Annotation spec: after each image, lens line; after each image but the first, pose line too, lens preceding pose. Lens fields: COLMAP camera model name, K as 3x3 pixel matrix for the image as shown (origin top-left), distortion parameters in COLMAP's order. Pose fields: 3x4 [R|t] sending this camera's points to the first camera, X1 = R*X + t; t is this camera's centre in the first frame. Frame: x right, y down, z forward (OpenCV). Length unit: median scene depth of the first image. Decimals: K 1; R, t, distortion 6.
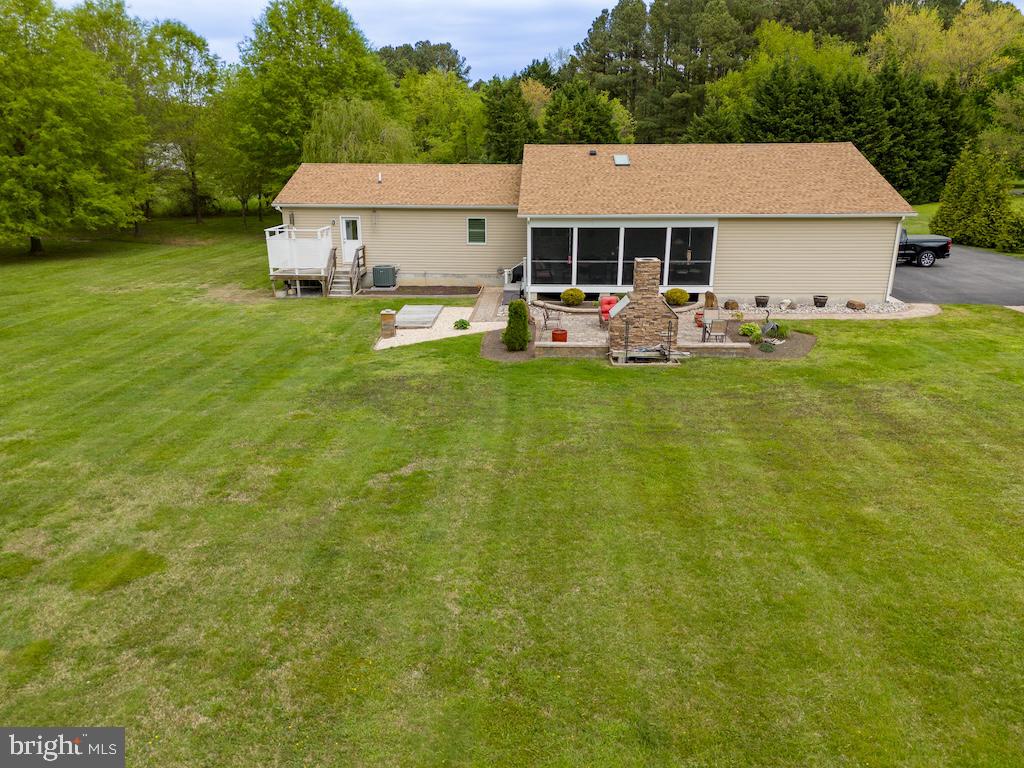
lens RADIAL K [[759.1, 0, 513.3], [0, 759.1, 383.0], [0, 0, 1]] dist [0.062679, -0.056093]
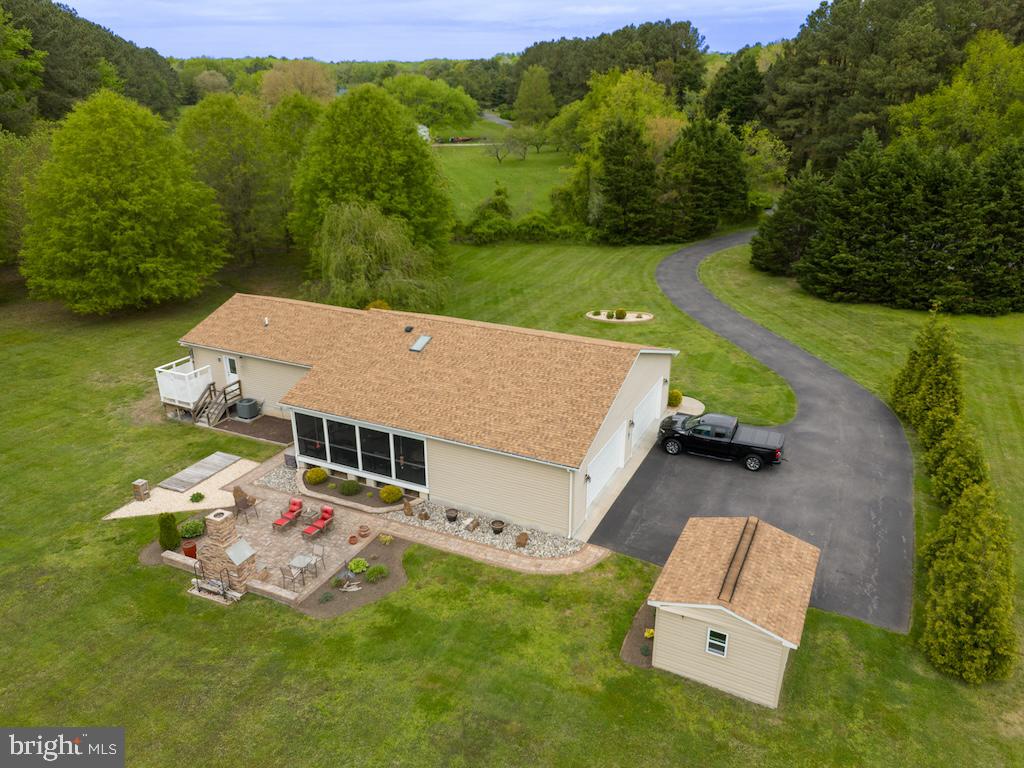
lens RADIAL K [[759.1, 0, 512.5], [0, 759.1, 385.1], [0, 0, 1]] dist [0.062679, -0.056093]
pose [[0.918178, 0.149052, -0.367060, 0.658947], [-0.117537, 0.987298, 0.106901, -0.354870], [0.378331, -0.055011, 0.924034, 0.027051]]
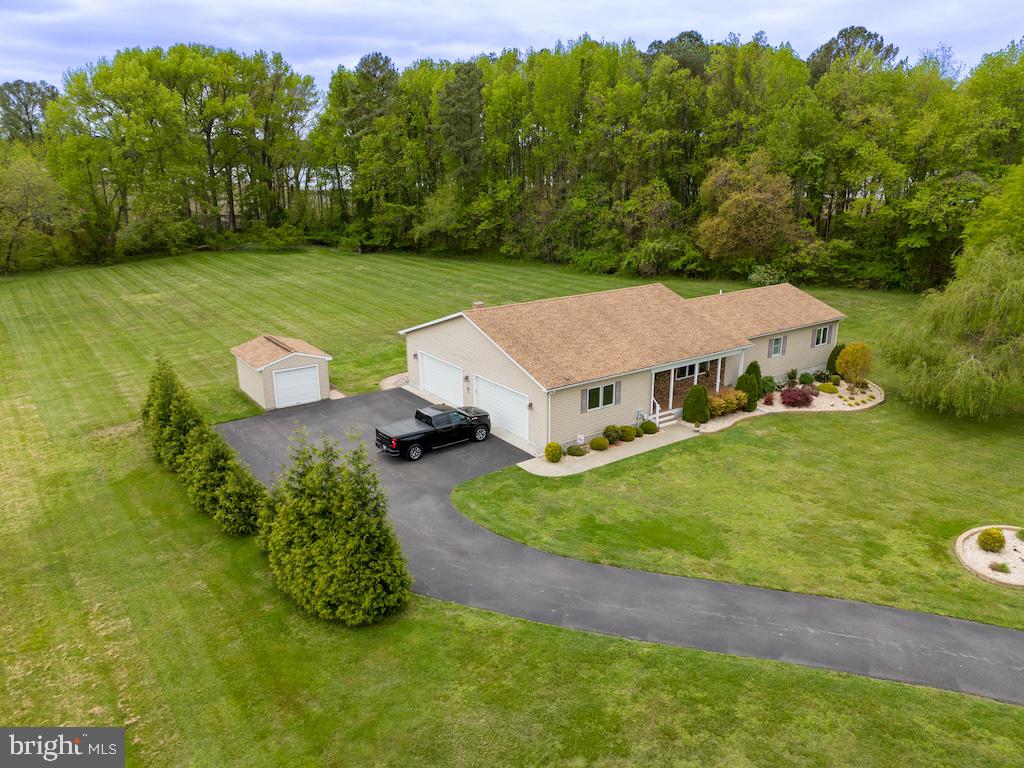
lens RADIAL K [[759.1, 0, 515.8], [0, 759.1, 379.8], [0, 0, 1]] dist [0.062679, -0.056093]
pose [[-0.786459, 0.180422, -0.590704, 1.079513], [-0.182532, 0.845772, 0.501350, -0.820892], [0.590055, 0.502113, -0.632232, 1.840465]]
